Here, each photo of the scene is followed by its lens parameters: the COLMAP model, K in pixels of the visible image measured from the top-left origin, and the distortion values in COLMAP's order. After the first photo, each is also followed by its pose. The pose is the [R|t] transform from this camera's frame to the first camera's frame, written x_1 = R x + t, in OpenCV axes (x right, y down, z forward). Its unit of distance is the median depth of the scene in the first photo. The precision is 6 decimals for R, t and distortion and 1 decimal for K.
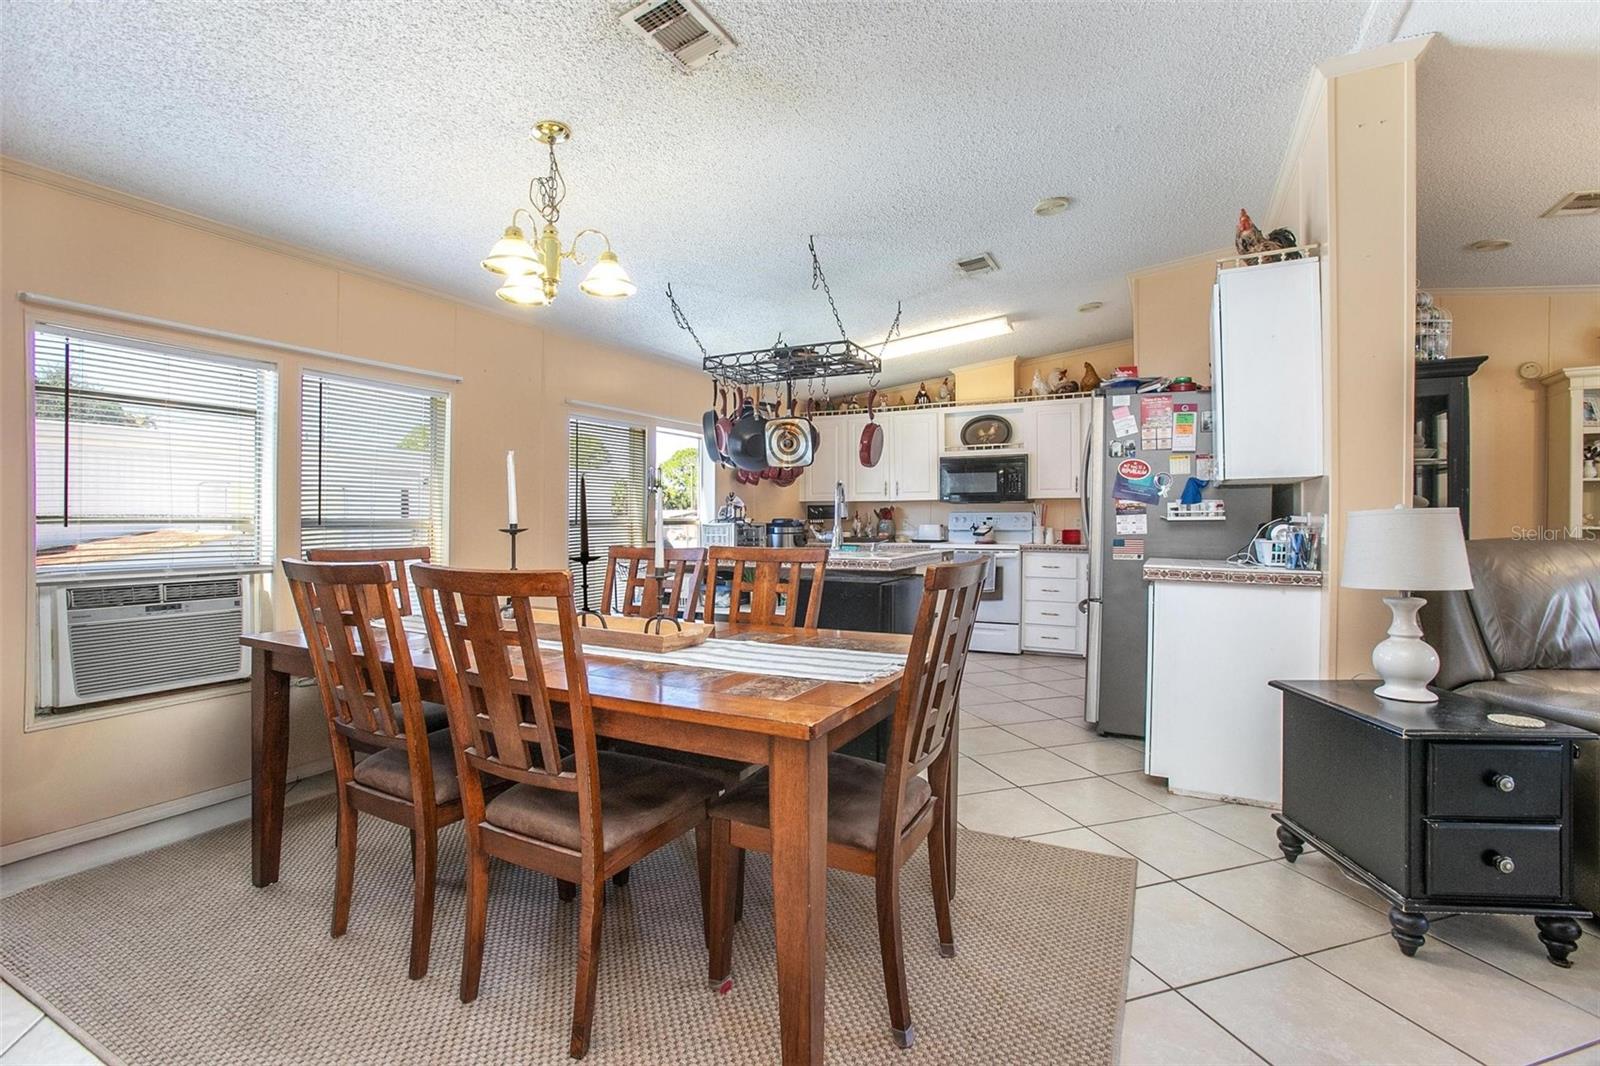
lens RADIAL K [[733.6, 0, 794.0], [0, 733.6, 522.6], [0, 0, 1]] dist [-0.079019, 0.031699]
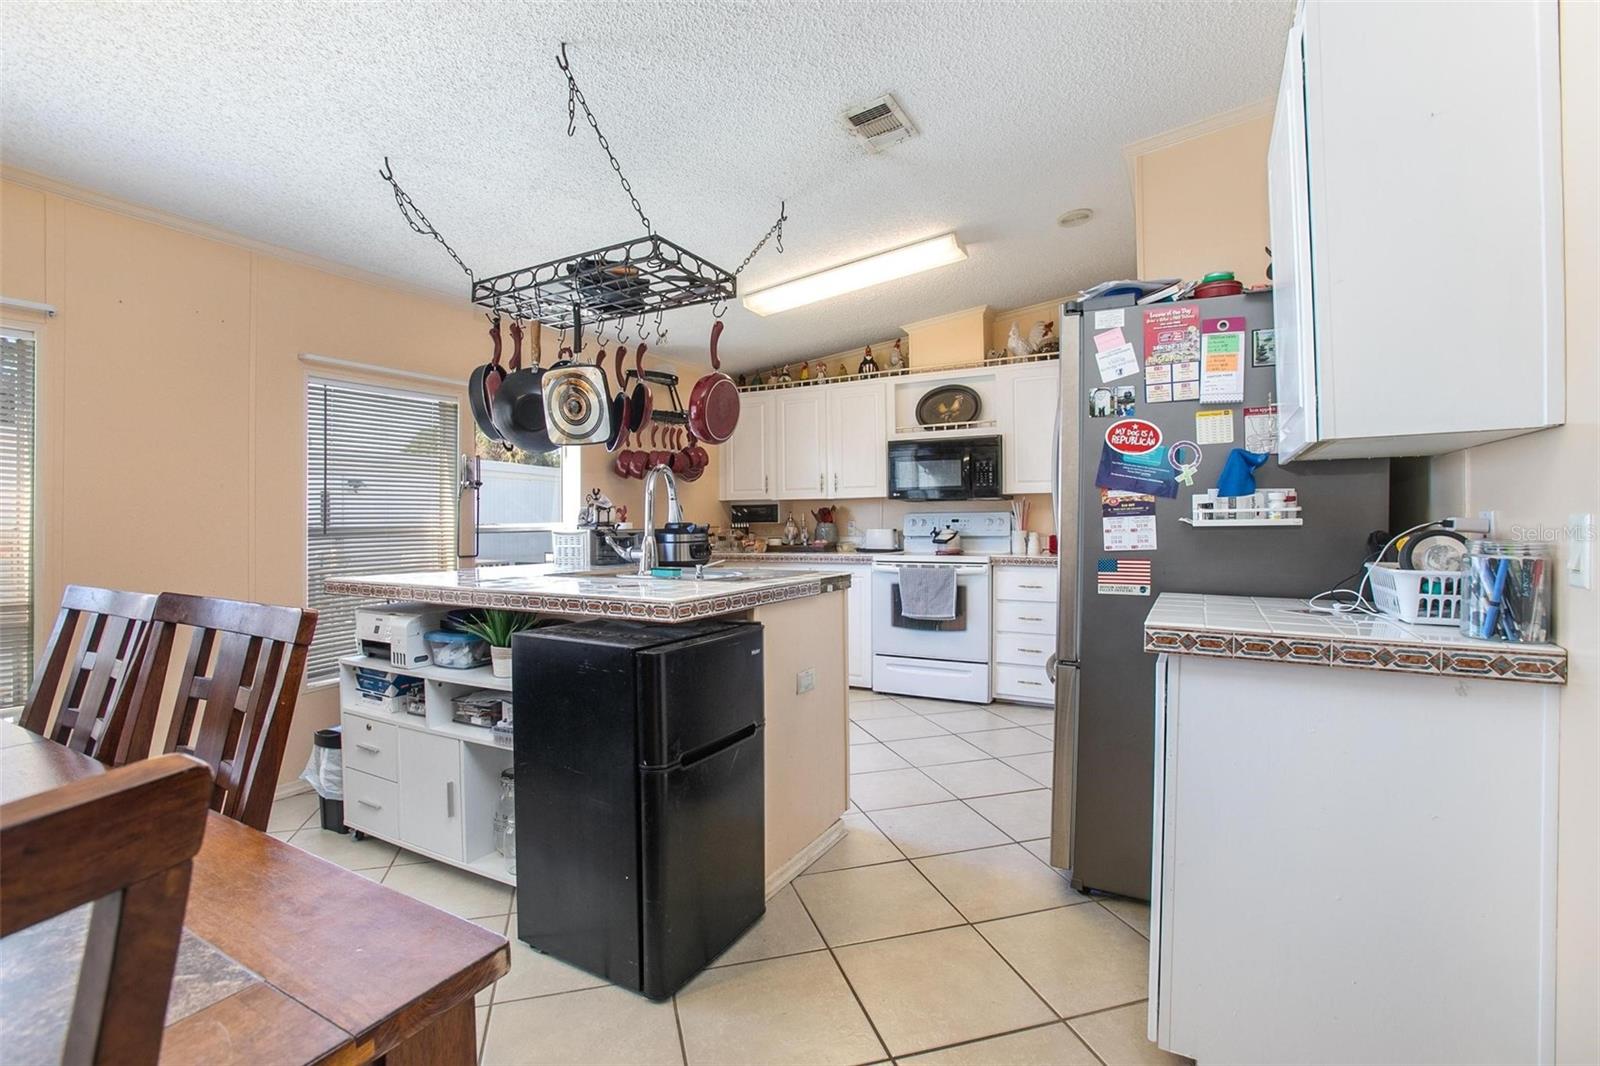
lens RADIAL K [[733.6, 0, 794.0], [0, 733.6, 522.6], [0, 0, 1]] dist [-0.079019, 0.031699]
pose [[0.999674, -0.006697, -0.024640, 0.184574], [0.006663, 0.999977, -0.001446, -0.005903], [0.024649, 0.001281, 0.999695, 0.360177]]
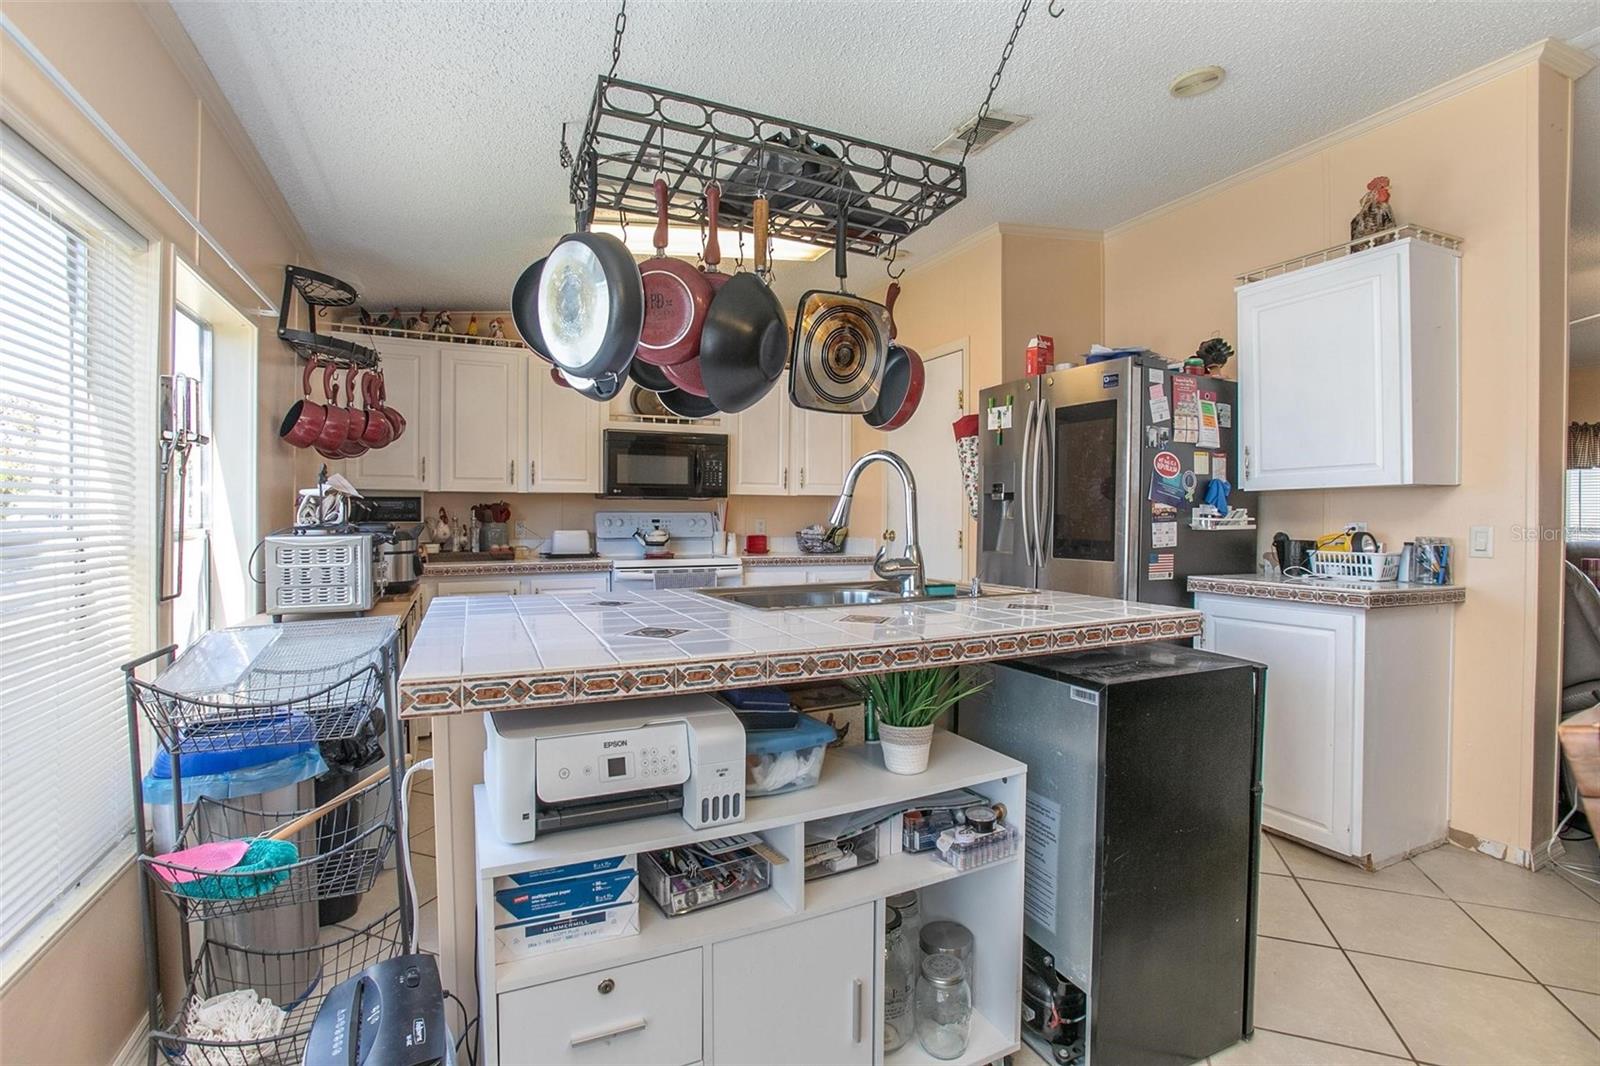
lens RADIAL K [[733.6, 0, 794.0], [0, 733.6, 522.6], [0, 0, 1]] dist [-0.079019, 0.031699]
pose [[0.604023, -0.004152, 0.796956, -0.344116], [-0.000136, 0.999986, 0.005313, -0.012694], [-0.796967, -0.003317, 0.604014, 0.724861]]
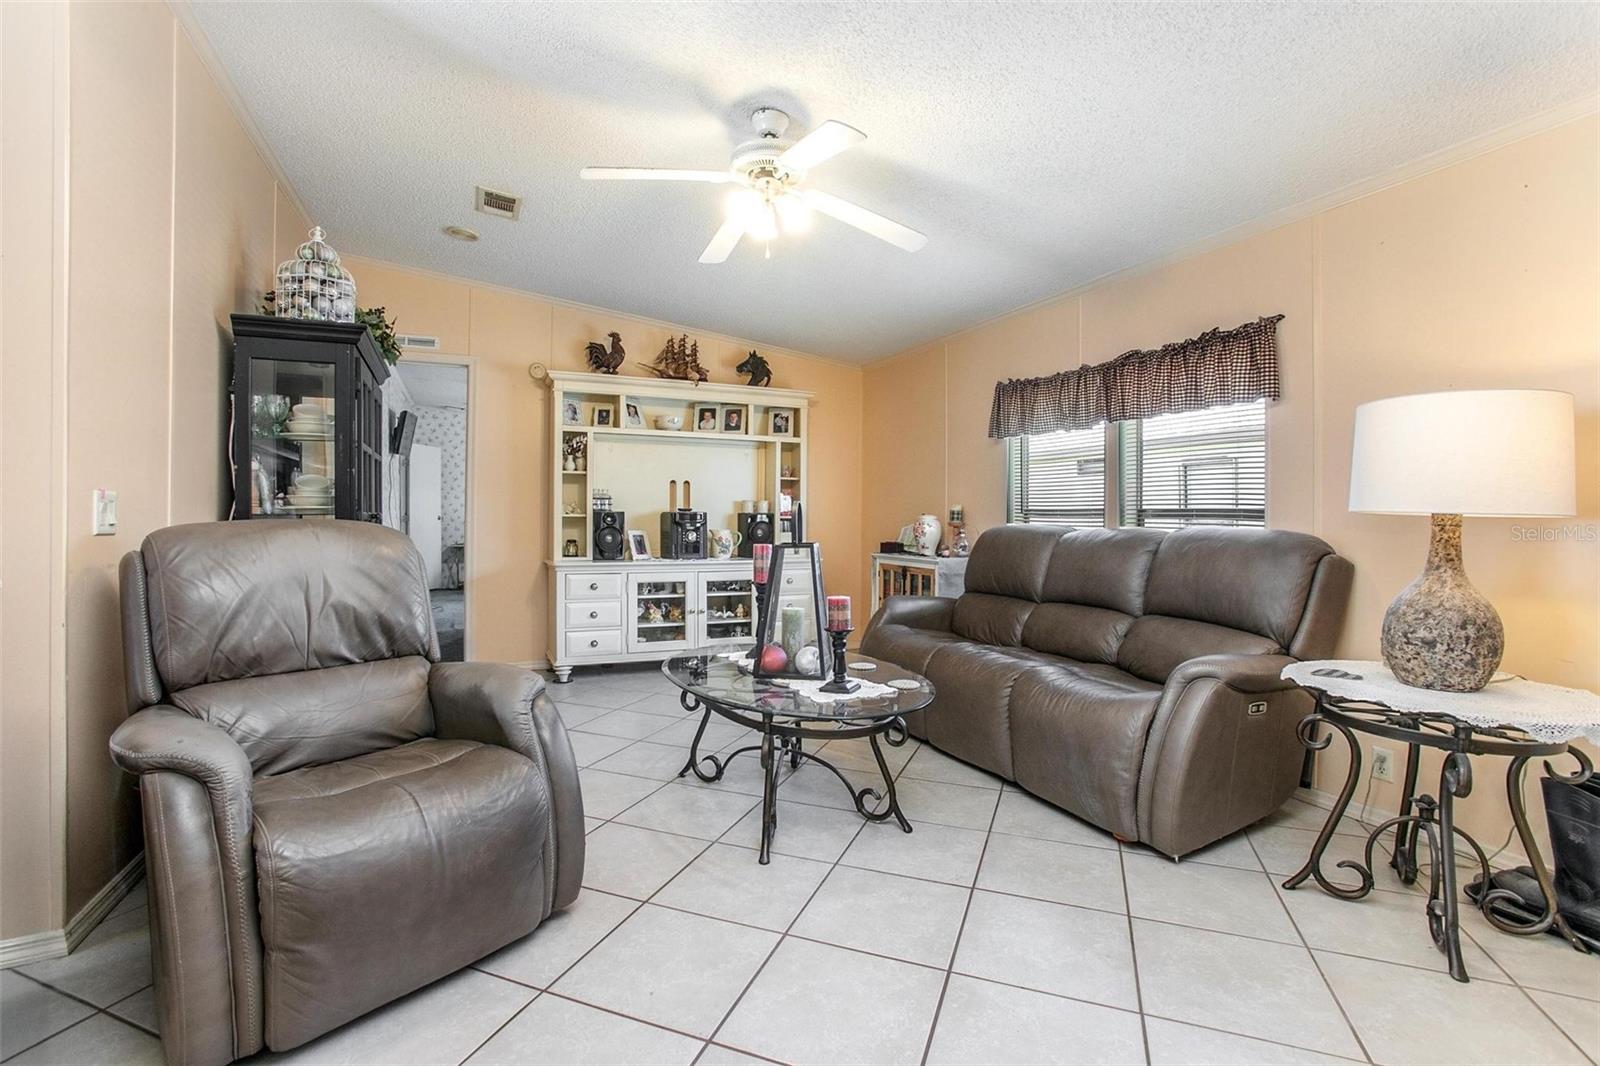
lens RADIAL K [[733.6, 0, 794.0], [0, 733.6, 522.6], [0, 0, 1]] dist [-0.079019, 0.031699]
pose [[0.627626, -0.006213, 0.778491, 0.451492], [0.001916, 0.999977, 0.006436, 0.012006], [-0.778513, -0.002547, 0.627623, -0.015079]]
